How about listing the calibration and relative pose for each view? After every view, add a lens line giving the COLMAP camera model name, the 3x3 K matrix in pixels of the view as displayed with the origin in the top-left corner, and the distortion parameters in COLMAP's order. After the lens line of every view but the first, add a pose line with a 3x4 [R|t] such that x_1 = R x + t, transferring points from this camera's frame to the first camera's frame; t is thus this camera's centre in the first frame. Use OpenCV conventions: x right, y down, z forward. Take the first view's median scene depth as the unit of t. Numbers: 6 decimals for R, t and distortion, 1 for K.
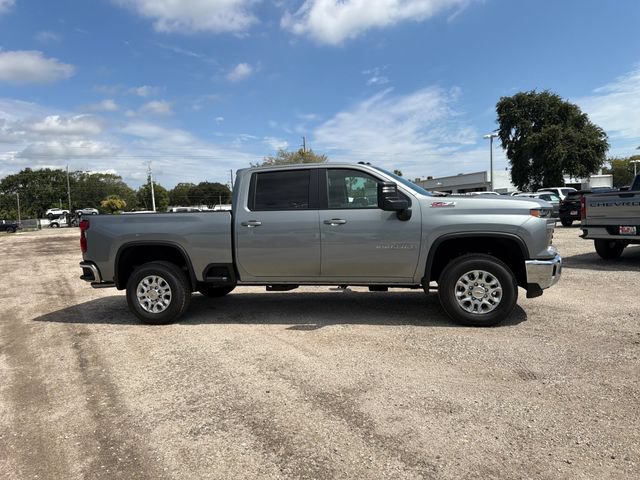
lens RADIAL K [[454.6, 0, 317.8], [0, 454.6, 235.5], [0, 0, 1]] dist [0.035050, -0.043558]
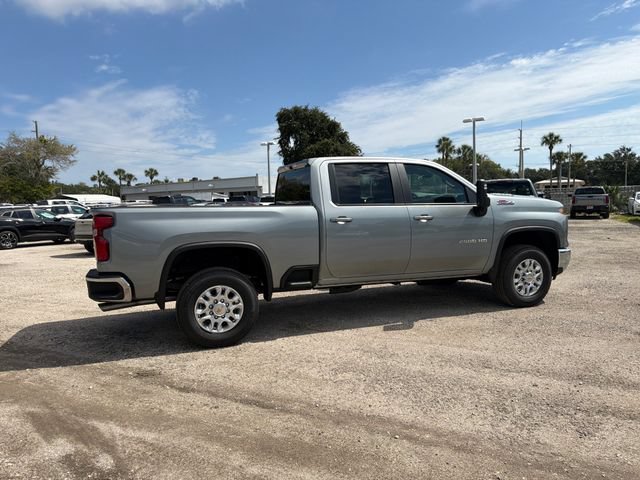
lens RADIAL K [[454.6, 0, 320.0], [0, 454.6, 243.5], [0, 0, 1]] dist [0.035050, -0.043558]
pose [[0.849028, -0.023887, 0.527807, -0.624301], [0.017318, 0.999699, 0.017386, 0.005300], [-0.528064, -0.005621, 0.849186, 0.246292]]
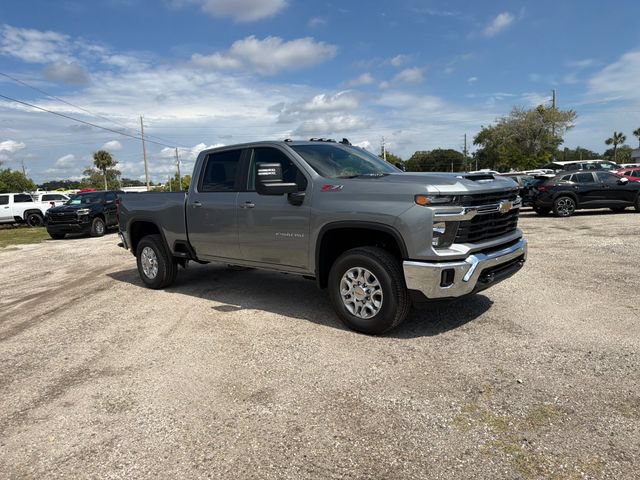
lens RADIAL K [[454.6, 0, 318.1], [0, 454.6, 245.0], [0, 0, 1]] dist [0.035050, -0.043558]
pose [[0.863957, 0.062303, -0.499696, 0.600991], [-0.016763, 0.995325, 0.095117, -0.036298], [0.503286, -0.073801, 0.860963, 0.214387]]
